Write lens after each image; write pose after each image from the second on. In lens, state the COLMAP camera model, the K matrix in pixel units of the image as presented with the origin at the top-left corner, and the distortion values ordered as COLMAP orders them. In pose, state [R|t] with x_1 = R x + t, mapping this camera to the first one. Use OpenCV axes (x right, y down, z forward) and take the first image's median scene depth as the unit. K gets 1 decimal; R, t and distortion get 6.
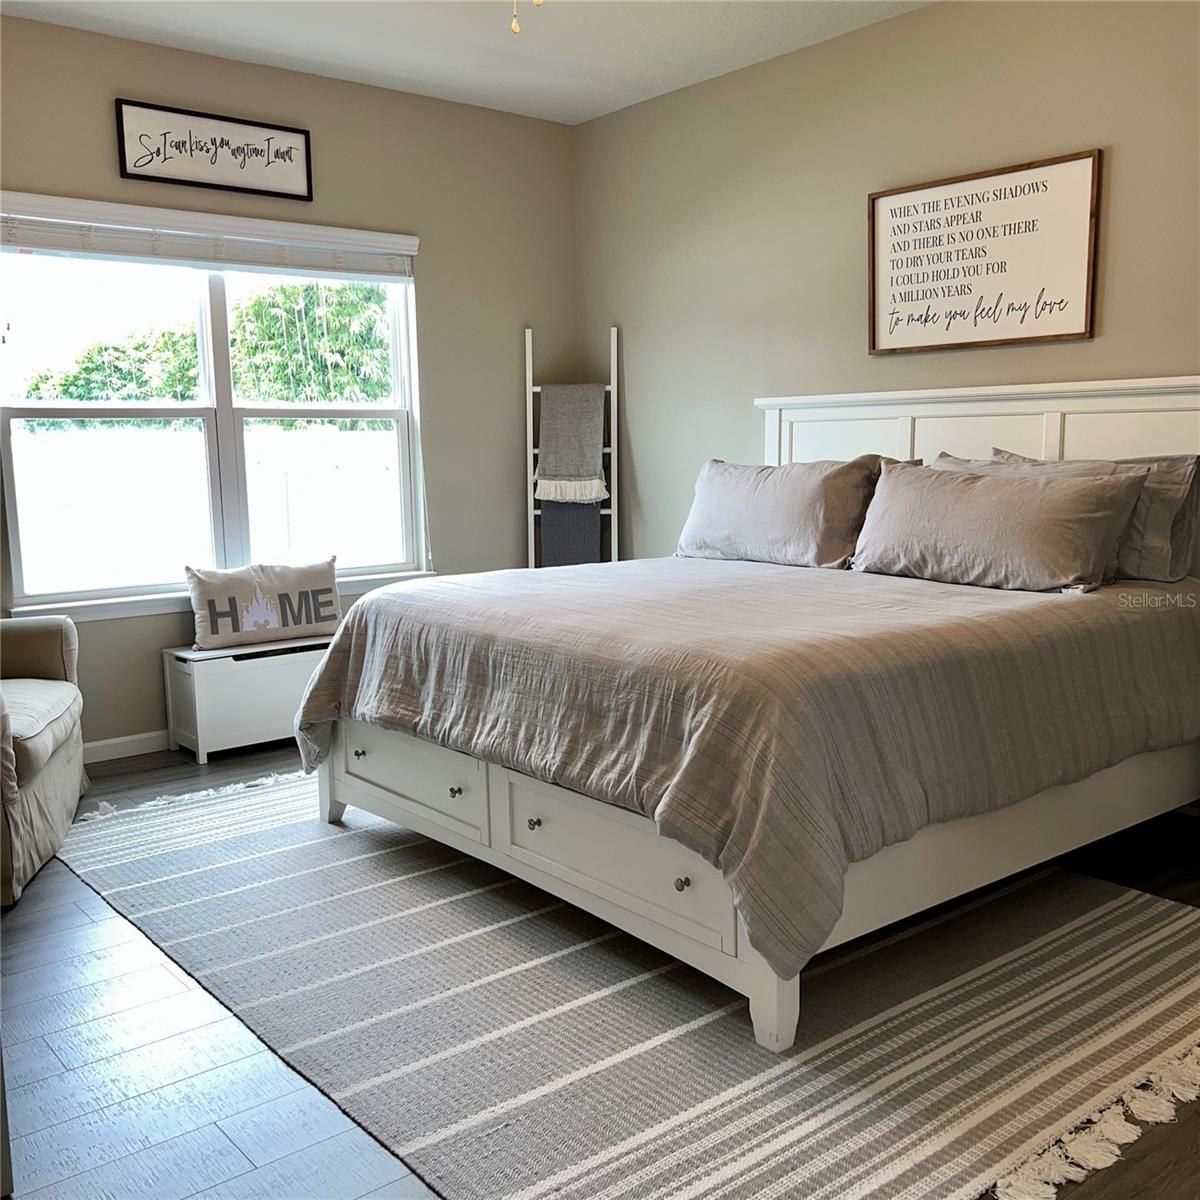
lens RADIAL K [[1206.1, 0, 602.7], [0, 1206.1, 605.2], [0, 0, 1]] dist [0.022876, 0.000000]
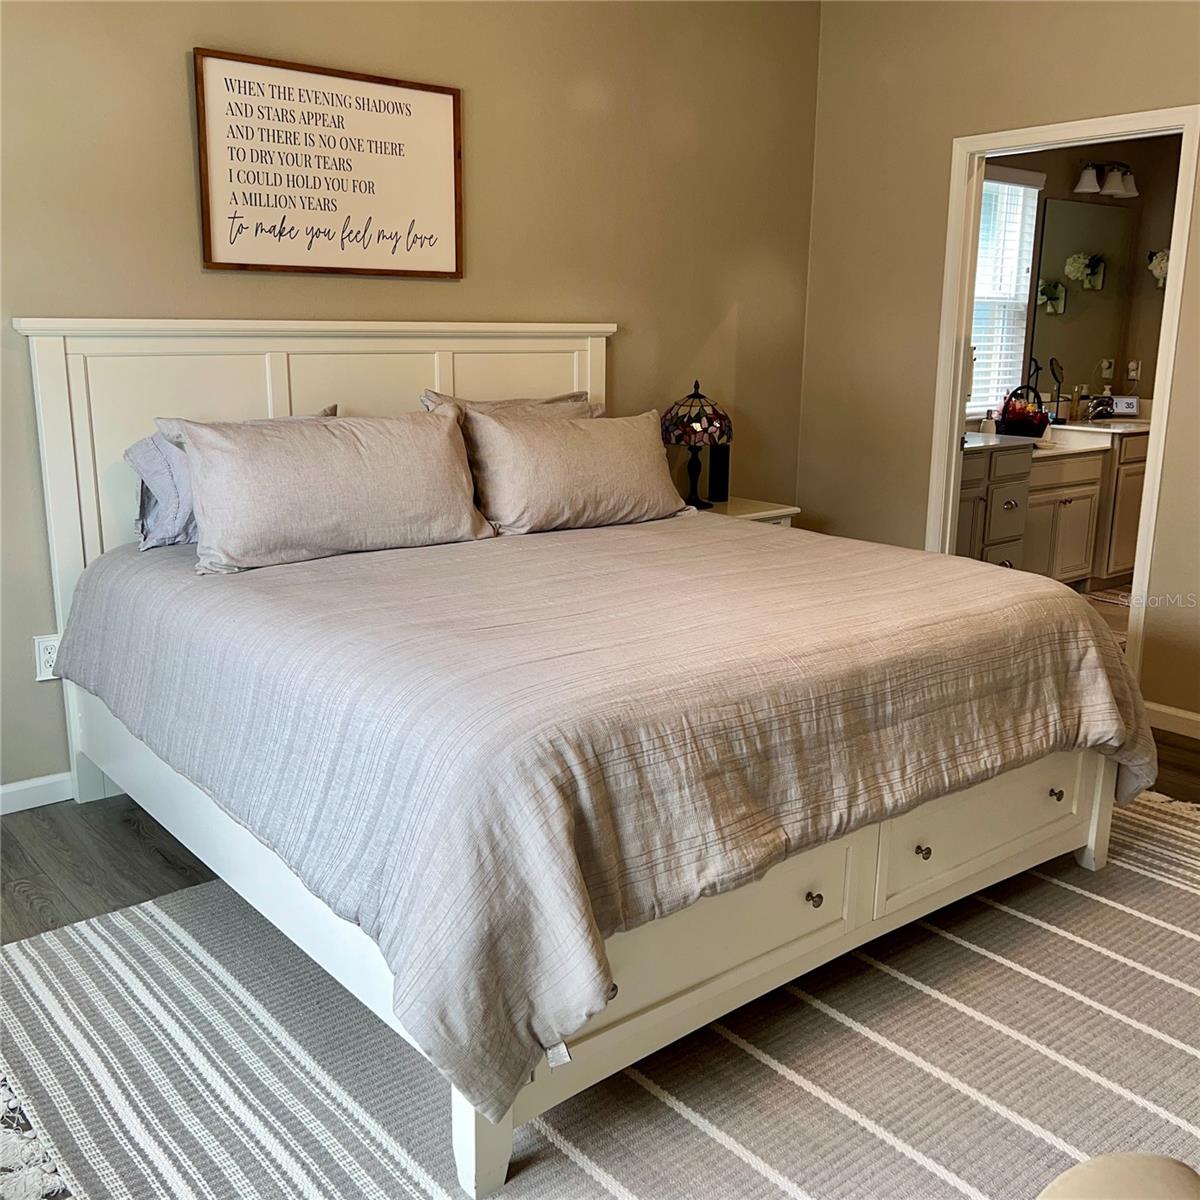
lens RADIAL K [[1206.1, 0, 602.9], [0, 1206.1, 596.0], [0, 0, 1]] dist [0.022876, 0.000000]
pose [[0.005726, -0.212120, 0.977227, -0.611321], [0.124914, 0.969740, 0.209763, -0.148233], [-0.992151, 0.120868, 0.032050, 0.820410]]
